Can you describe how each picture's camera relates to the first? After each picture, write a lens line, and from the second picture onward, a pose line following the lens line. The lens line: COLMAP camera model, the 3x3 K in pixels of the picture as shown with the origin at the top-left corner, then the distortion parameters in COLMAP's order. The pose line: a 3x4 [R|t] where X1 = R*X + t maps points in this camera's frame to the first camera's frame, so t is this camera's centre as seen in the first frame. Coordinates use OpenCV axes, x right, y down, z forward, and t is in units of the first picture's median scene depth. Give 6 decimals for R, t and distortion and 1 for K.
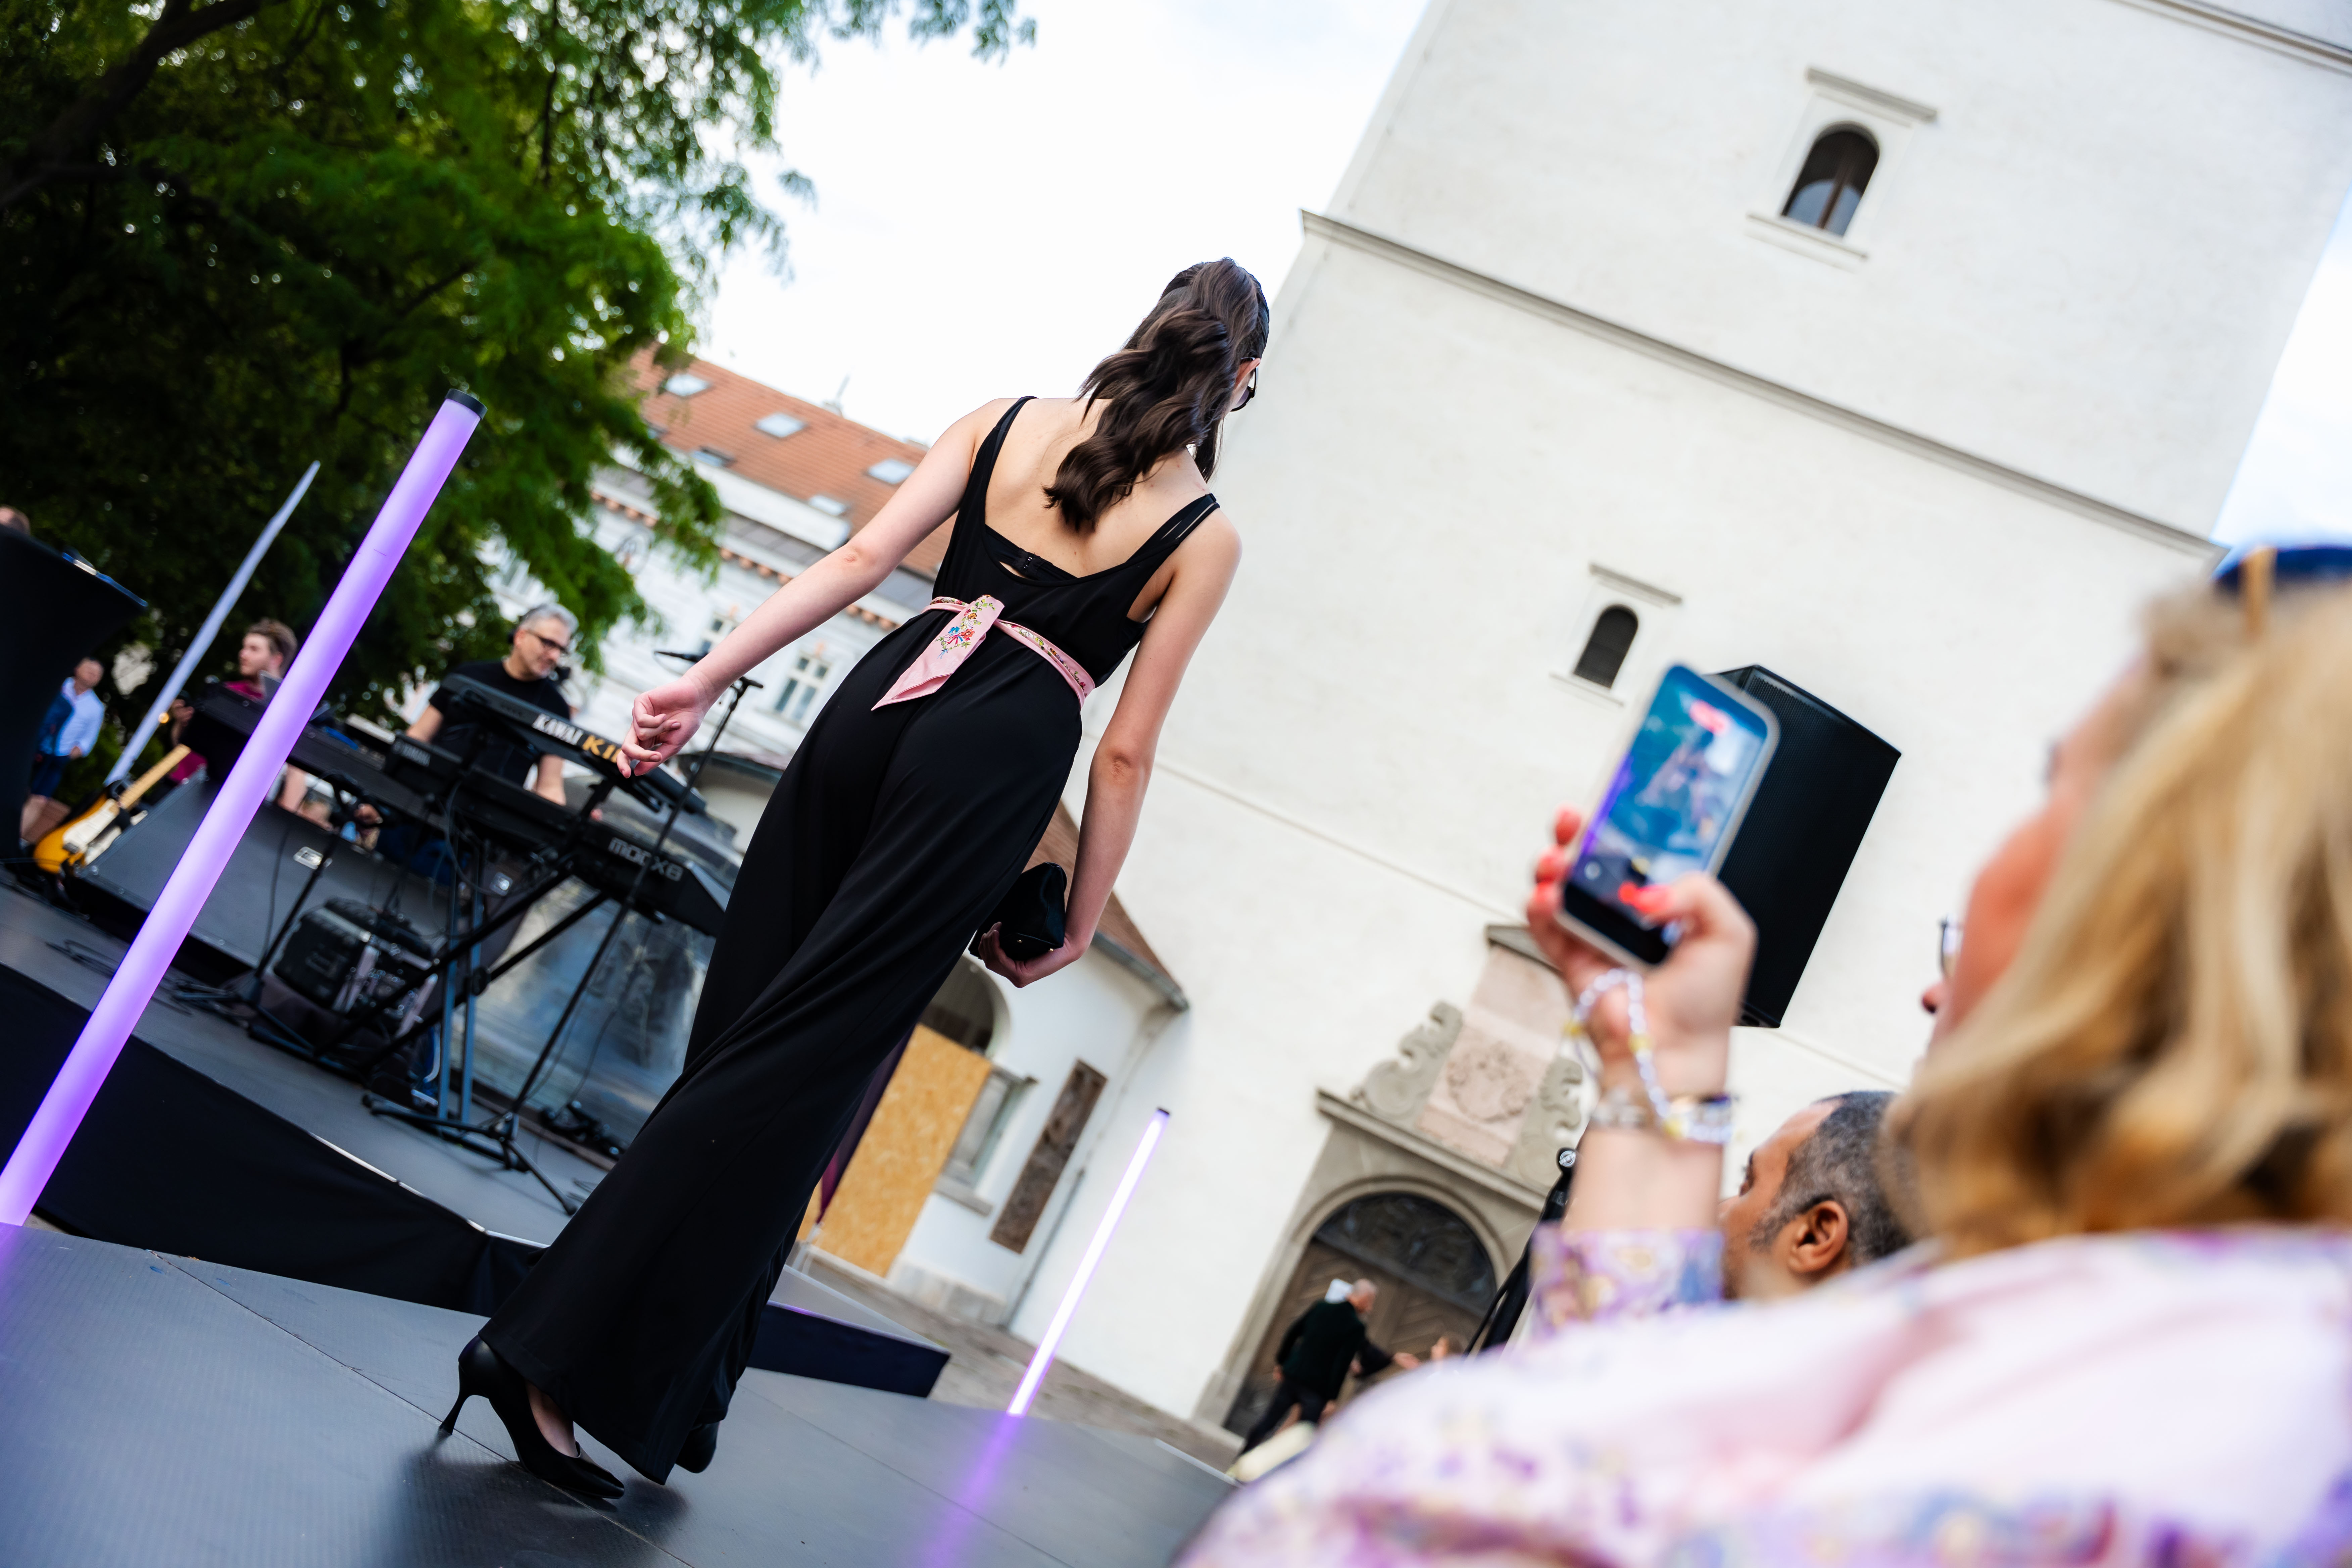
lens RADIAL K [[2386.3, 0, 1176.0], [0, 2386.3, 784.0], [0, 0, 1]] dist [0.025426, -0.006942]
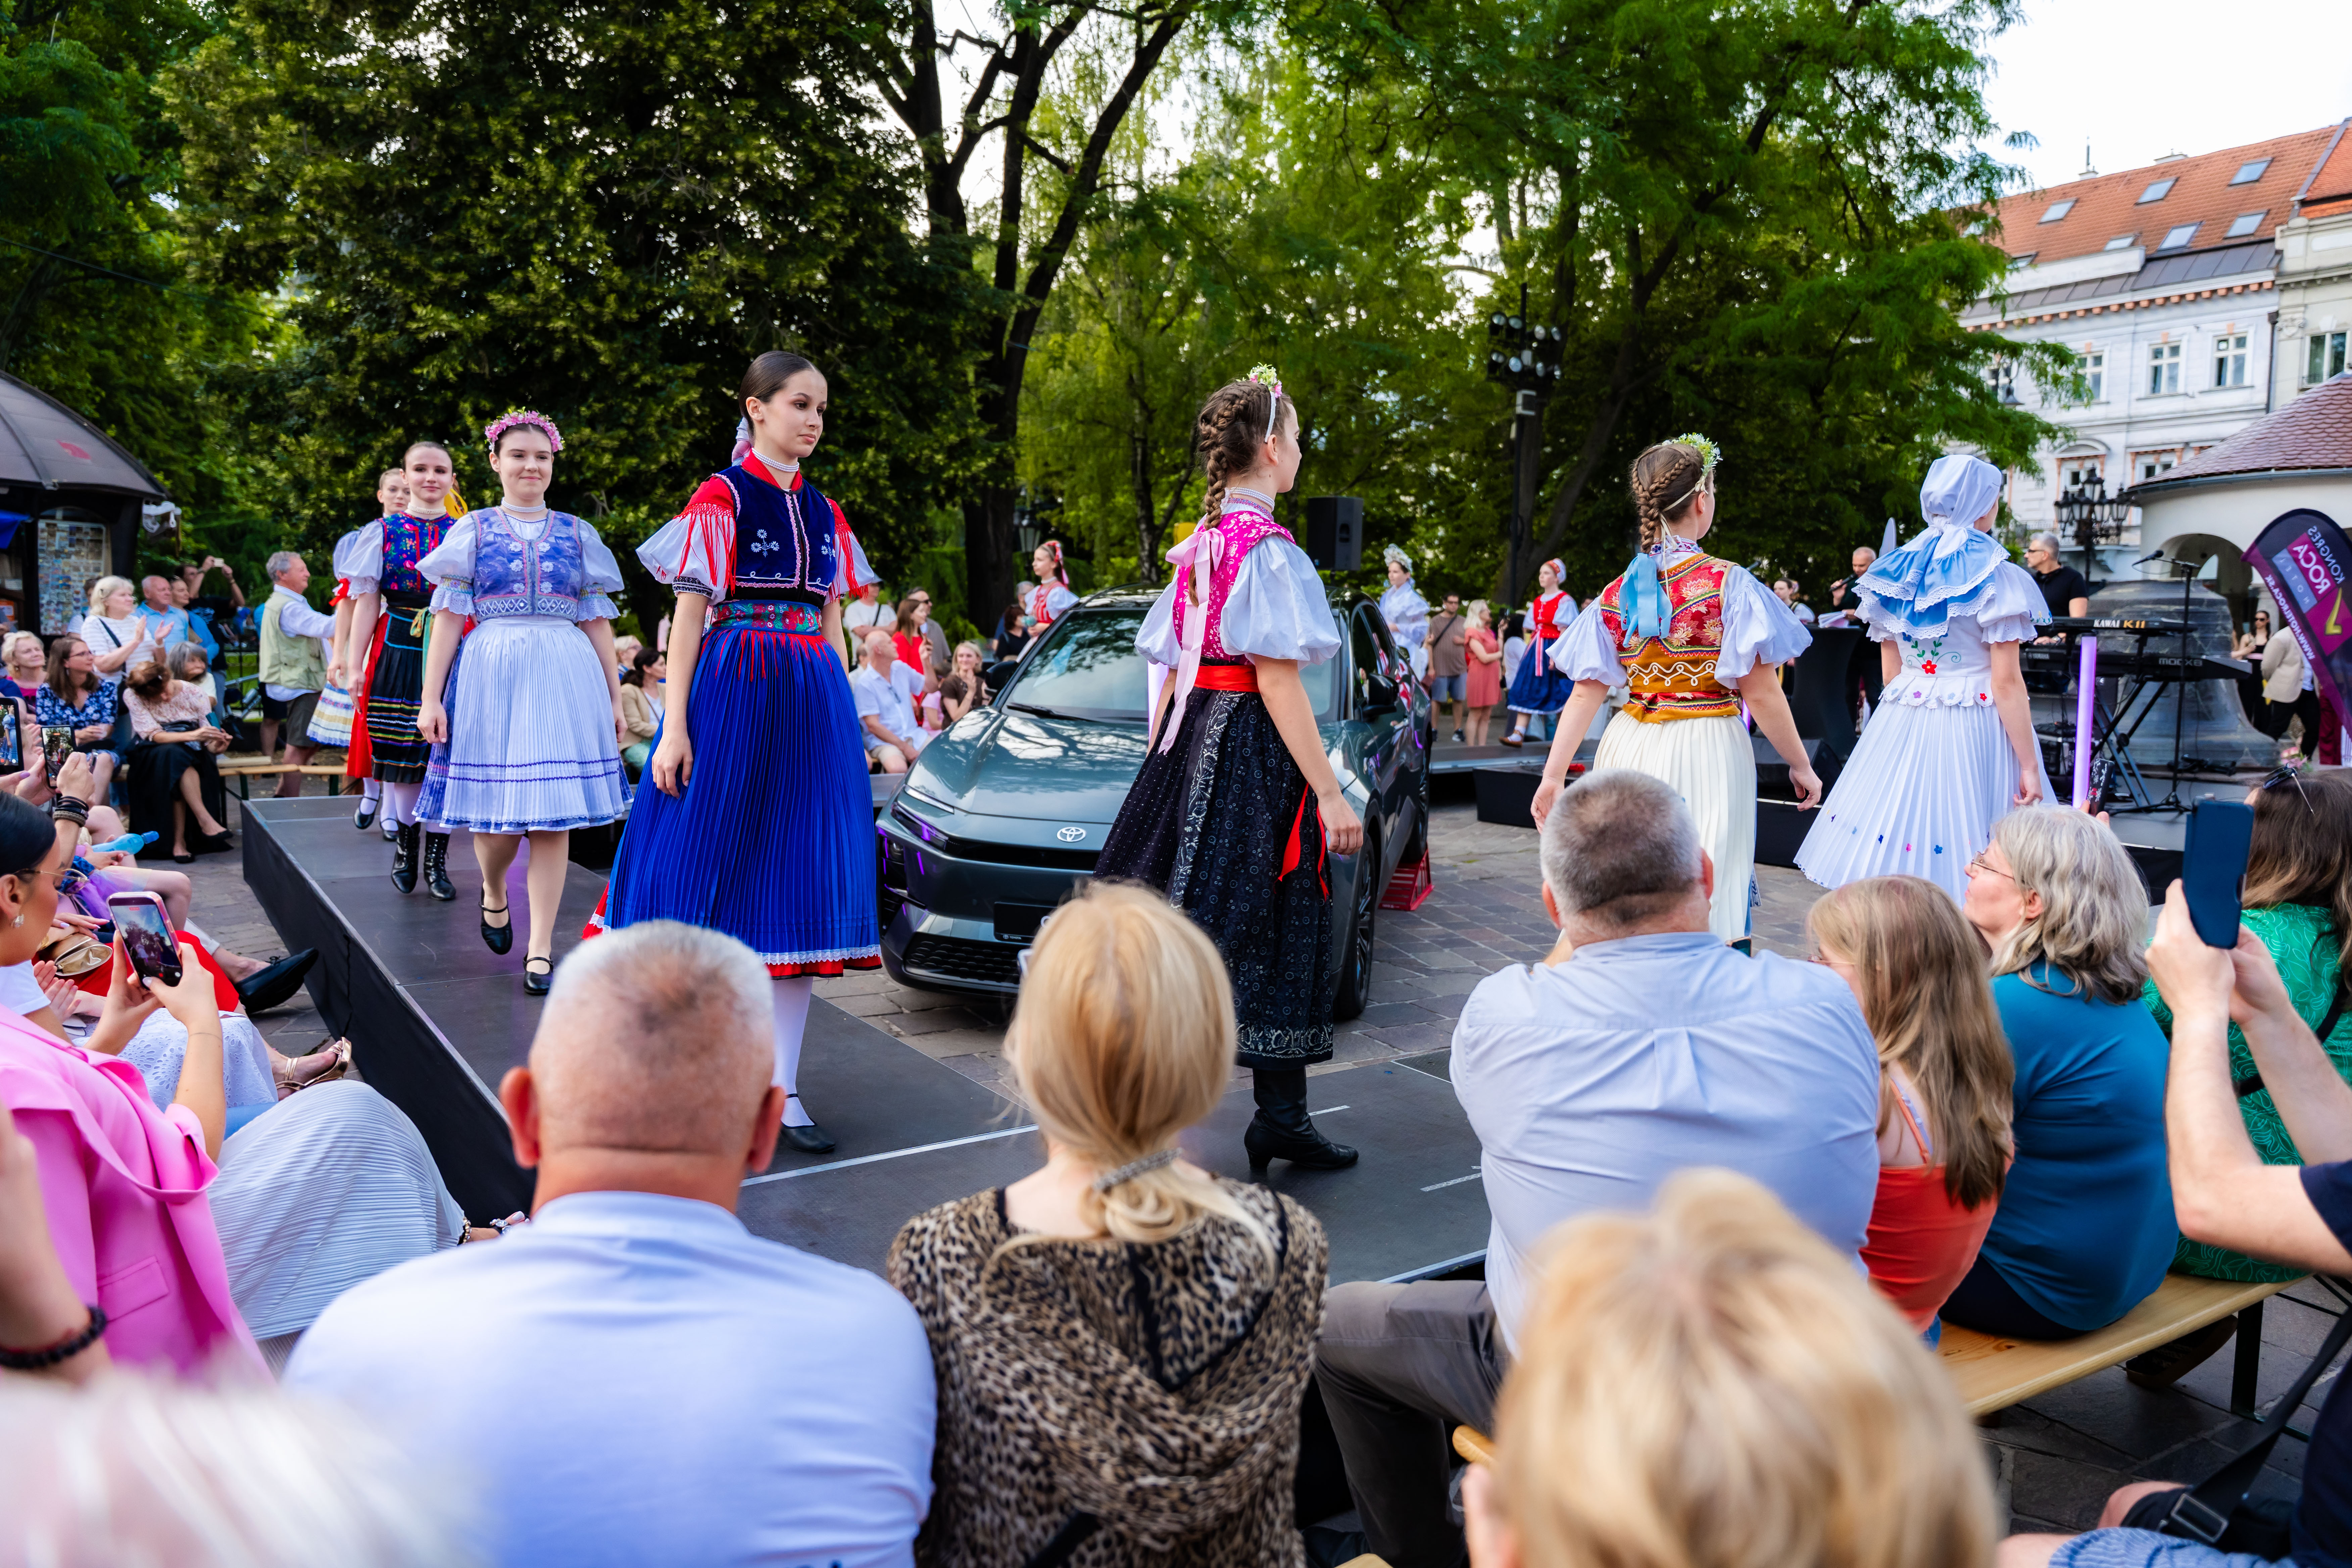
lens RADIAL K [[1568.5, 0, 1176.0], [0, 1568.5, 784.0], [0, 0, 1]] dist [0.018228, -0.027390]
pose [[0.629340, -0.363530, -0.686860, 0.048788], [0.450458, 0.890862, -0.058766, -0.063717], [0.633260, -0.272418, 0.724410, -0.215671]]
